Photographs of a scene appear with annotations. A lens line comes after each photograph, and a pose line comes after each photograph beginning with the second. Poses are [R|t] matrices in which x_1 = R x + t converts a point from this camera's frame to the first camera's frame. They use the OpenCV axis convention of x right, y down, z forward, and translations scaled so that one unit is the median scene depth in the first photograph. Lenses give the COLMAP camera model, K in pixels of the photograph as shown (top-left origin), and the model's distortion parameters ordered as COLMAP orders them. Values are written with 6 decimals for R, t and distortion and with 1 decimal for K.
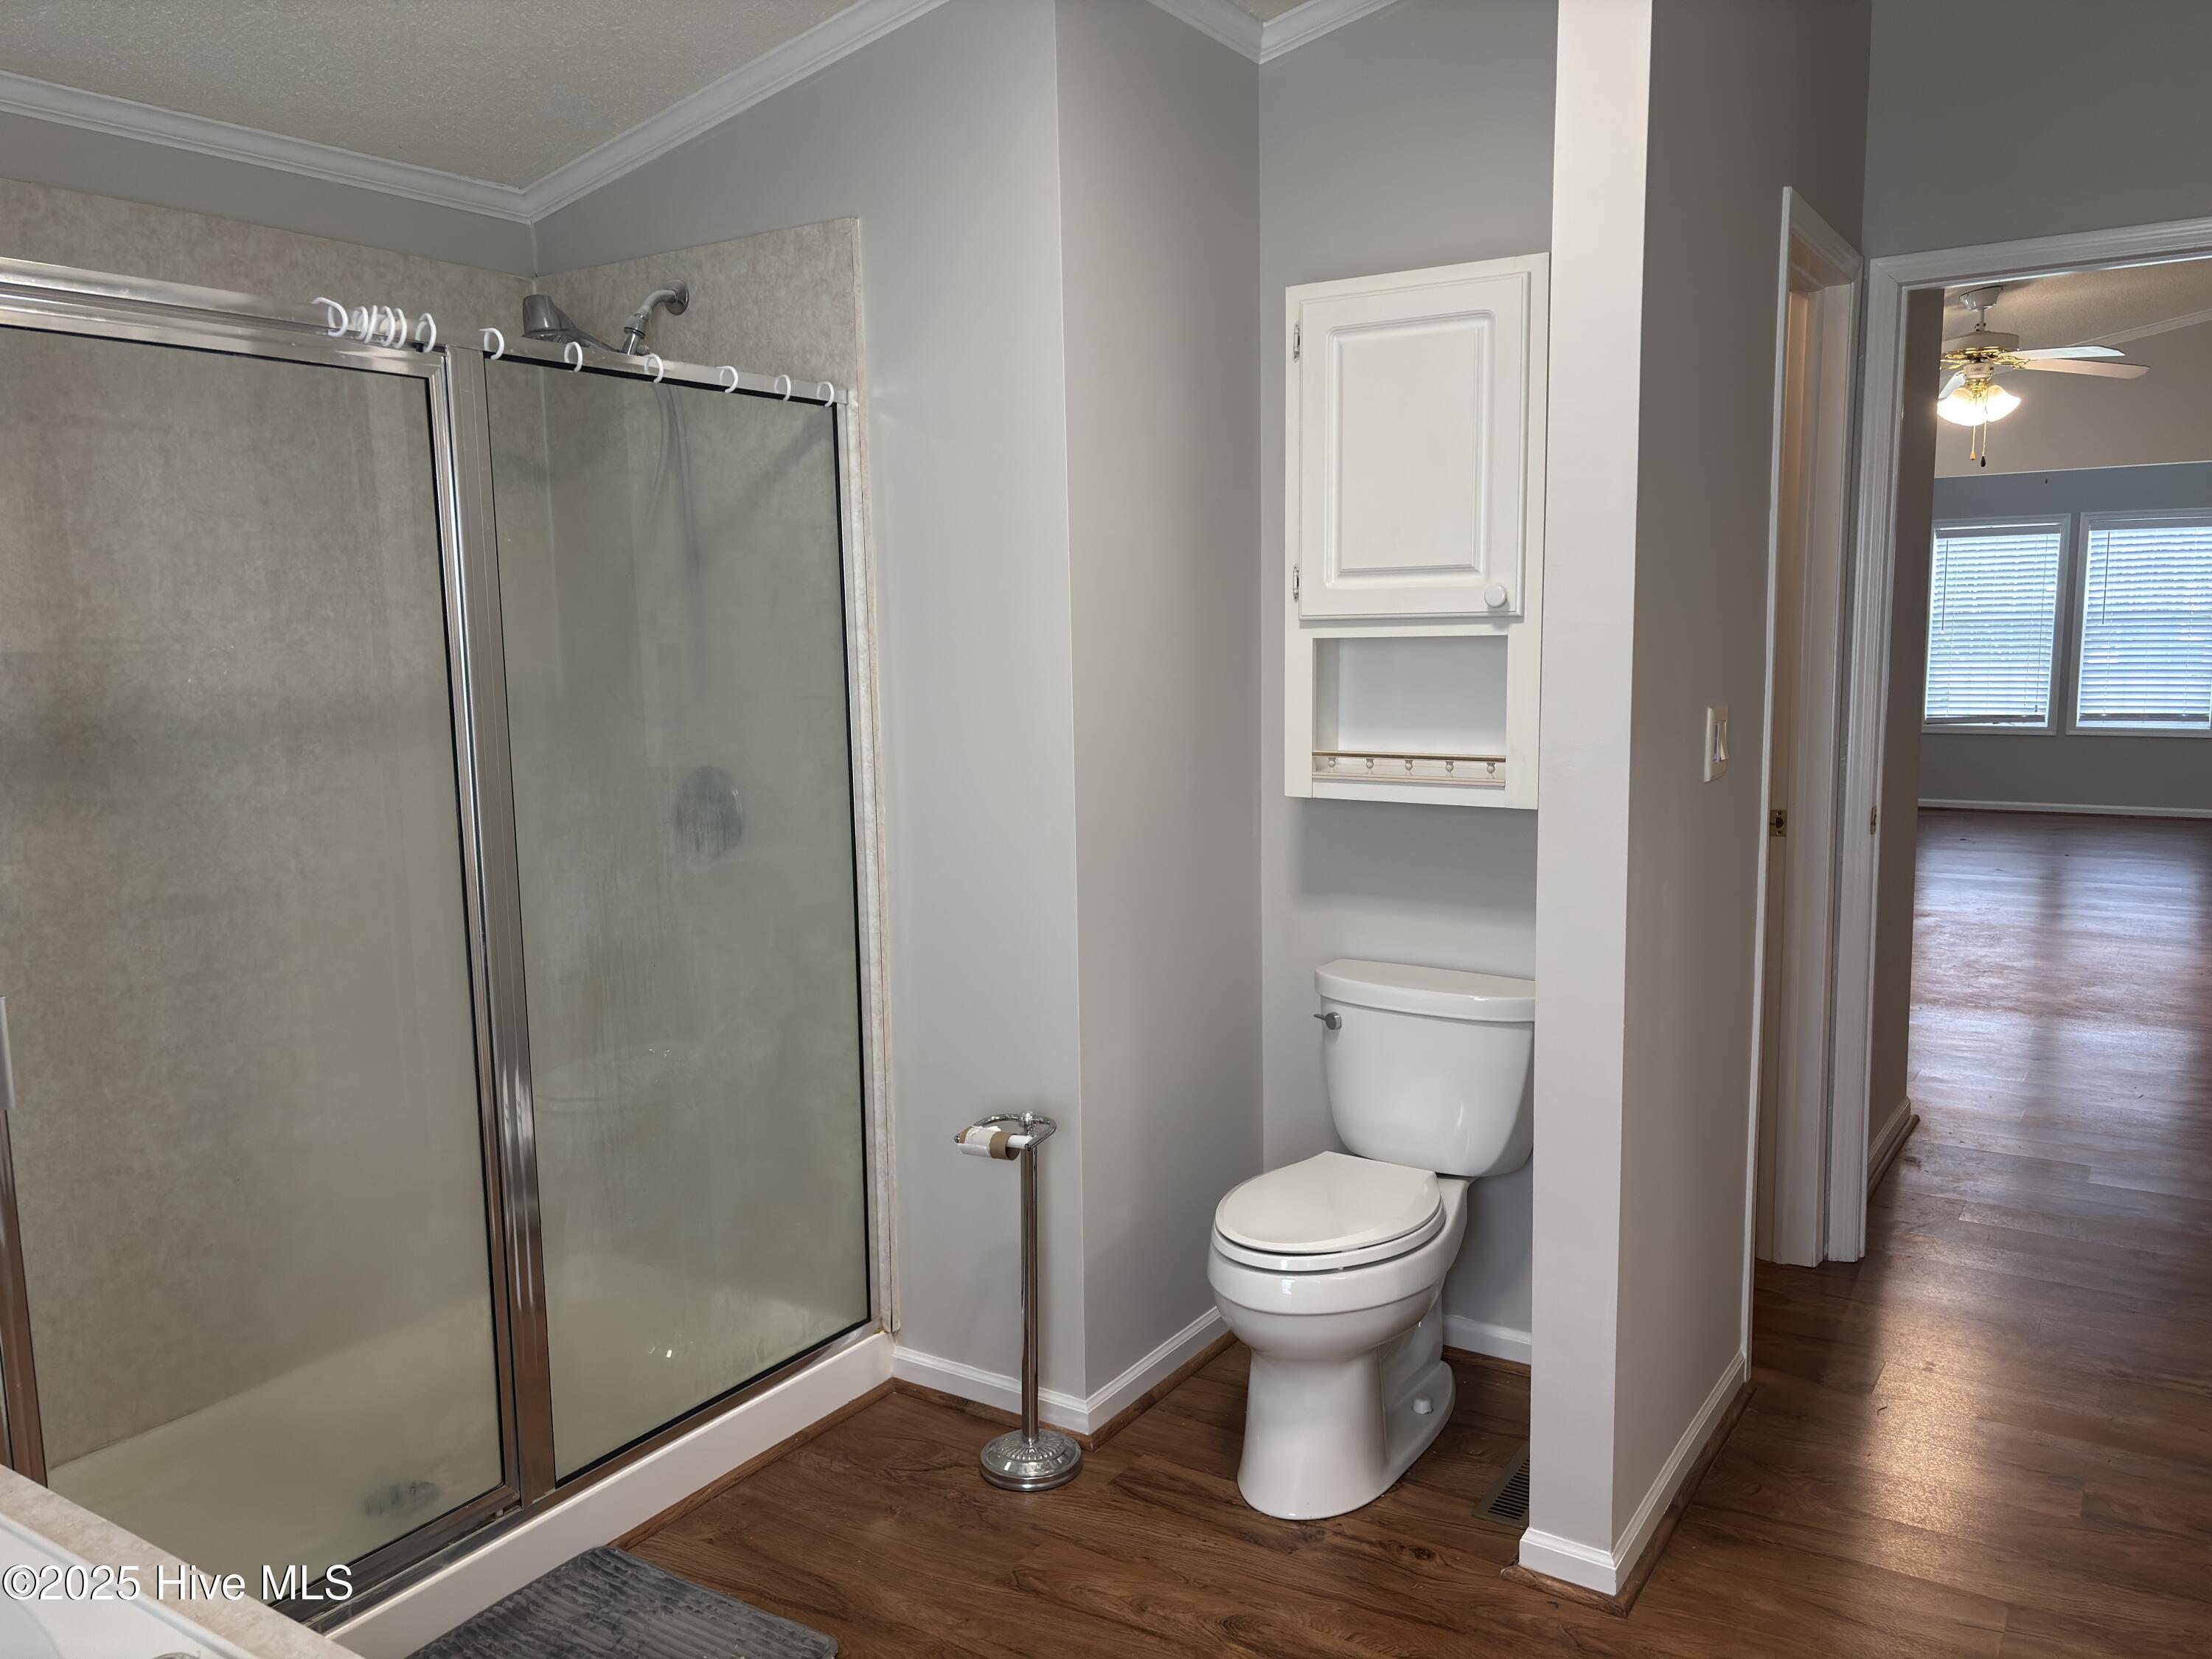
lens RADIAL K [[1677.5, 0, 1106.0], [0, 1677.5, 829.5], [0, 0, 1]] dist [0.042099, -0.051648]
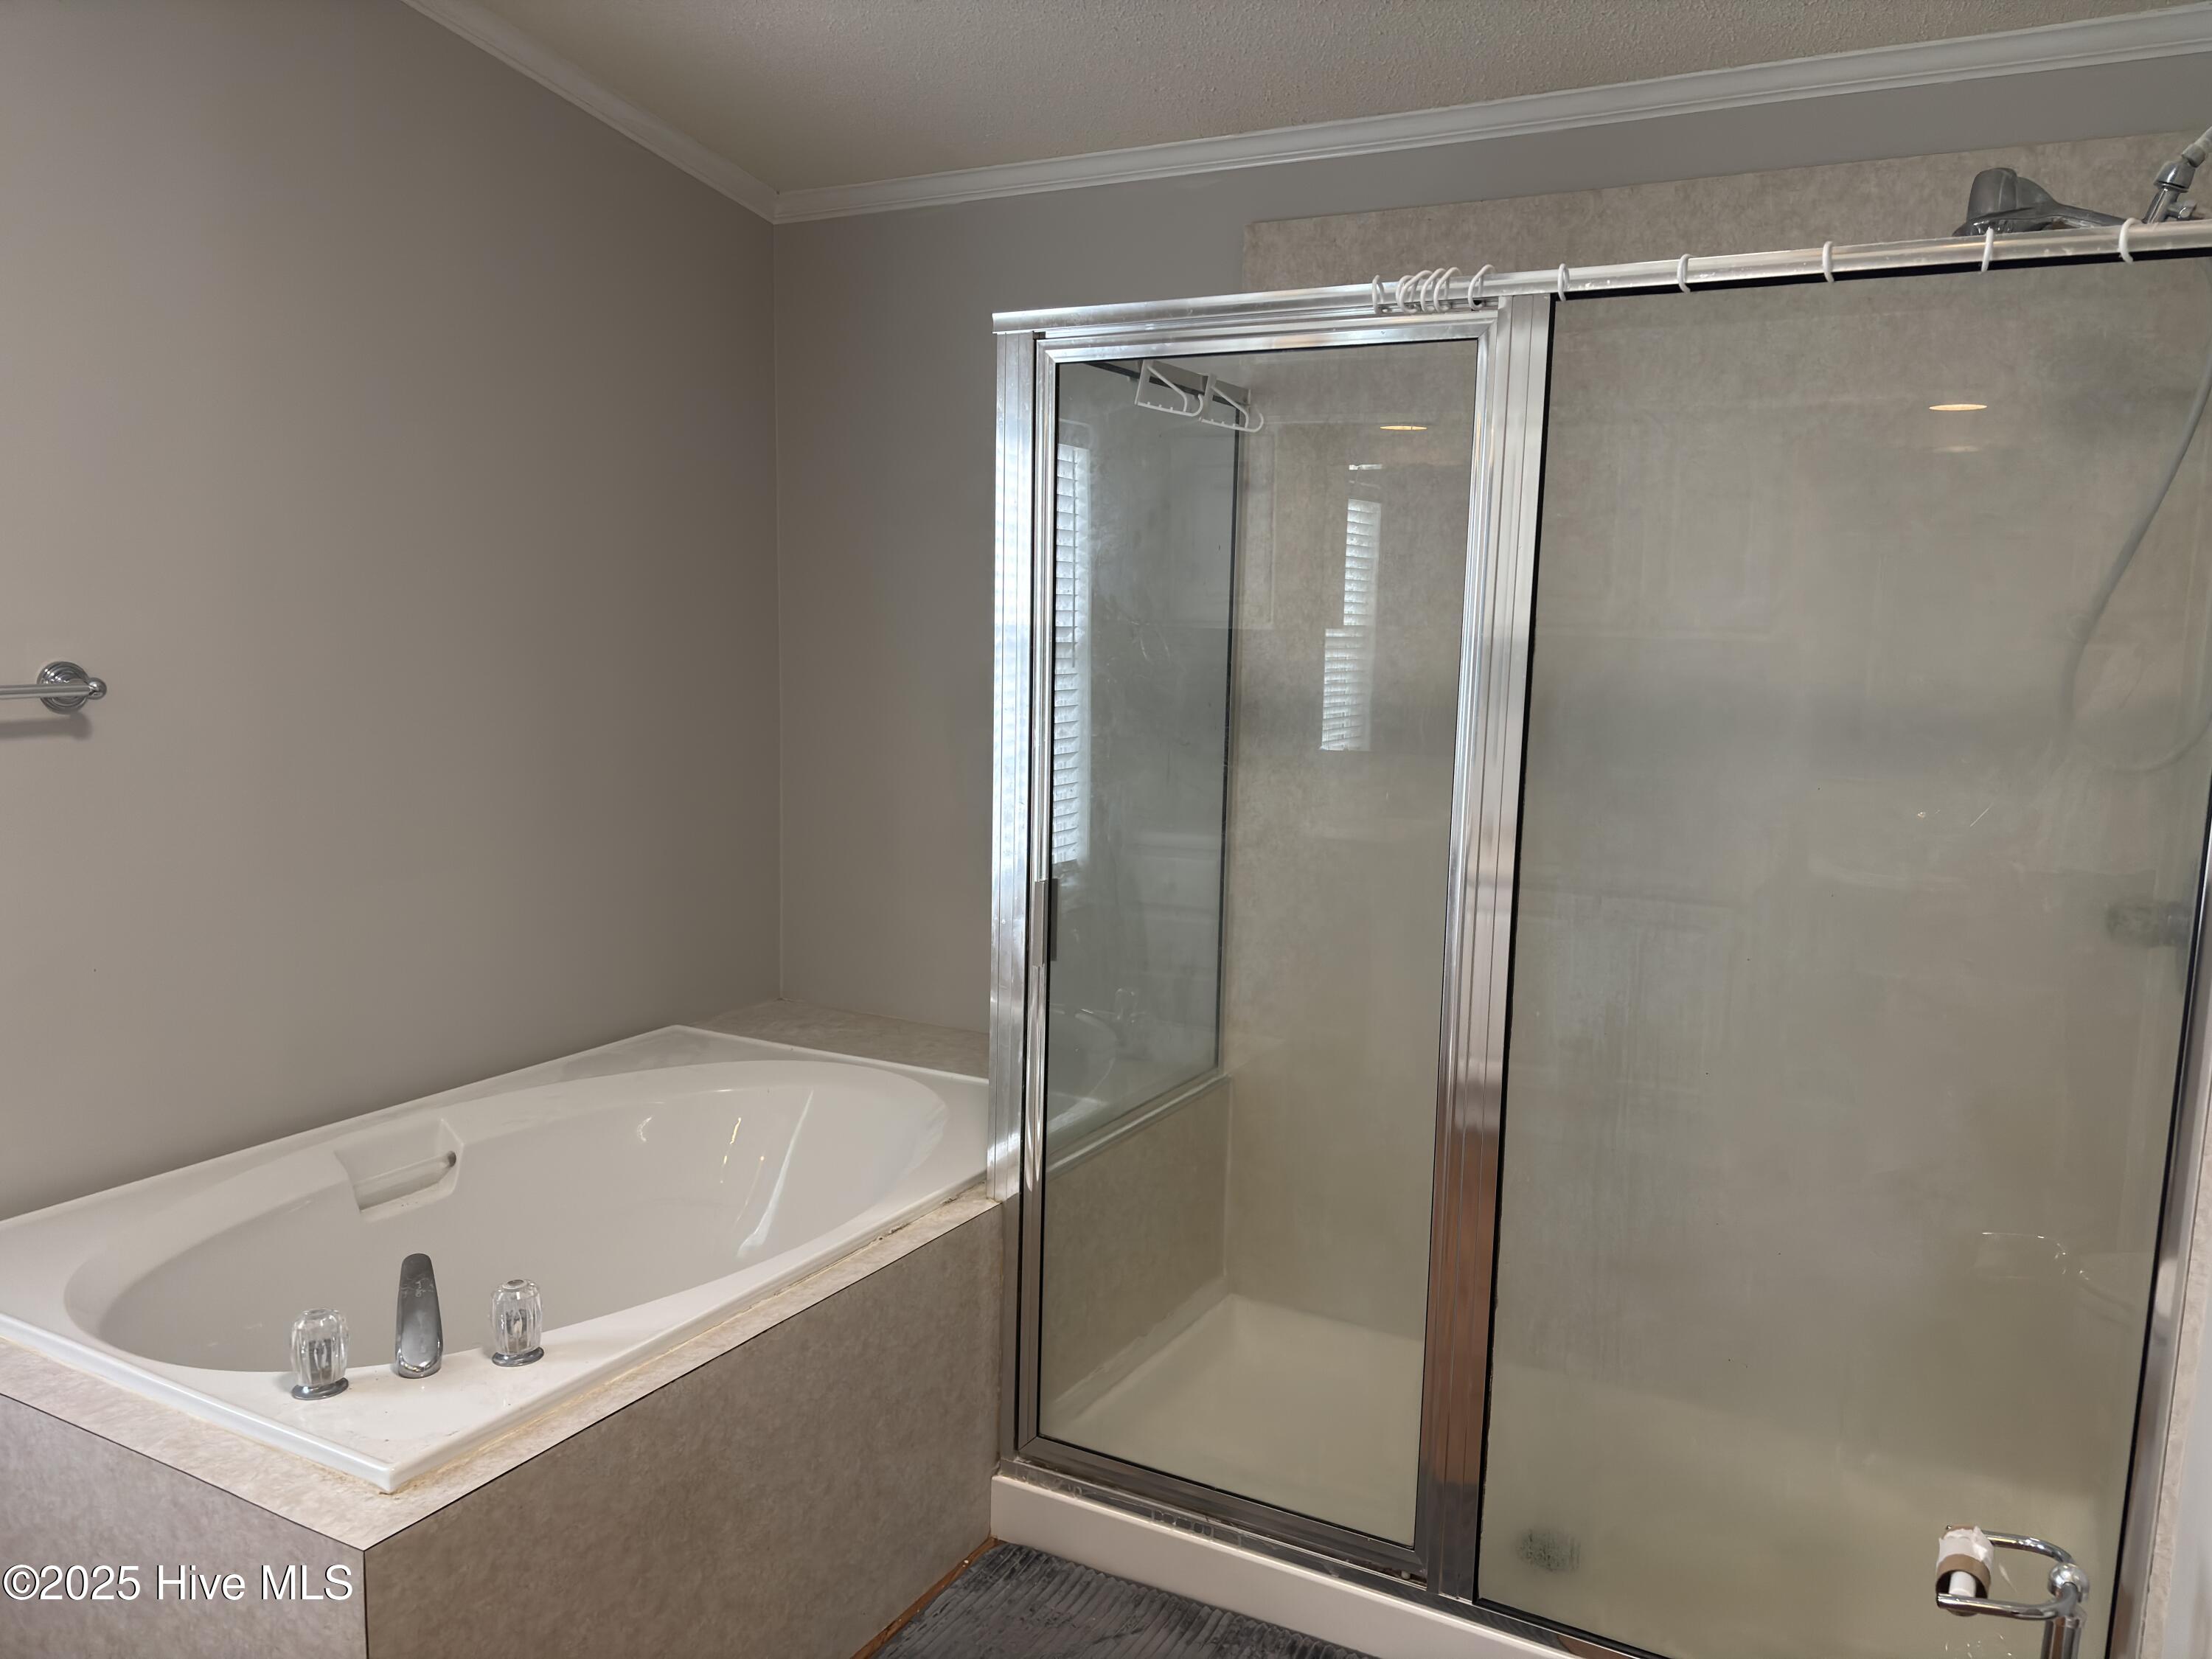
lens RADIAL K [[1677.5, 0, 1106.0], [0, 1677.5, 829.5], [0, 0, 1]] dist [0.042099, -0.051648]
pose [[0.061481, 0.150927, -0.986631, 0.447592], [-0.148892, 0.978828, 0.140455, -0.092378], [0.986940, 0.138266, 0.082651, 0.662649]]
